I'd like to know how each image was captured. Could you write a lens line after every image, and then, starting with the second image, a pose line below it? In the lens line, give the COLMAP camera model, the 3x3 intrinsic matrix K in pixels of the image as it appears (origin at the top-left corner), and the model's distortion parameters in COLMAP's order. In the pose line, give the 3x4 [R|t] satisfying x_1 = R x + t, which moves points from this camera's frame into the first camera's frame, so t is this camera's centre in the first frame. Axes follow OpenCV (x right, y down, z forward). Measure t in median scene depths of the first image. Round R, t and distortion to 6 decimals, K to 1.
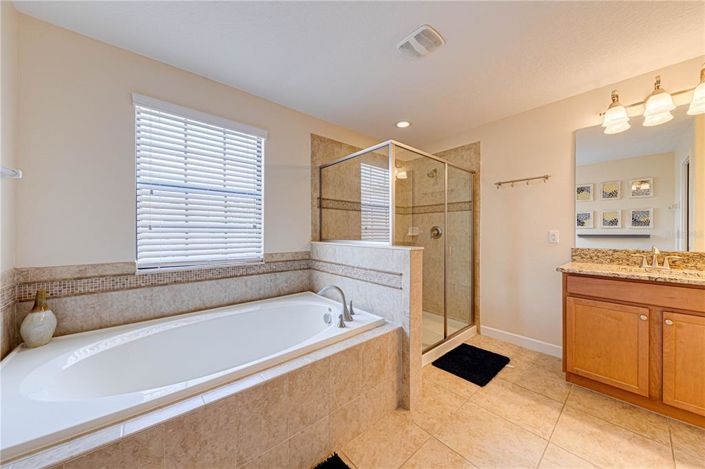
lens RADIAL K [[246.7, 0, 356.0], [0, 246.7, 233.8], [0, 0, 1]] dist [-0.001649, -0.000471]
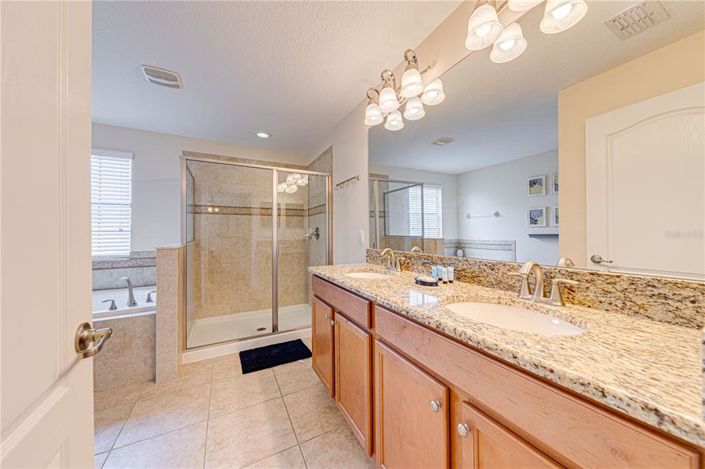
lens RADIAL K [[246.7, 0, 358.5], [0, 246.7, 232.6], [0, 0, 1]] dist [-0.001649, -0.000471]
pose [[0.977818, -0.007676, -0.209317, 1.024452], [0.006239, 0.999952, -0.007523, 0.000741], [0.209365, 0.006050, 0.977819, 0.022975]]
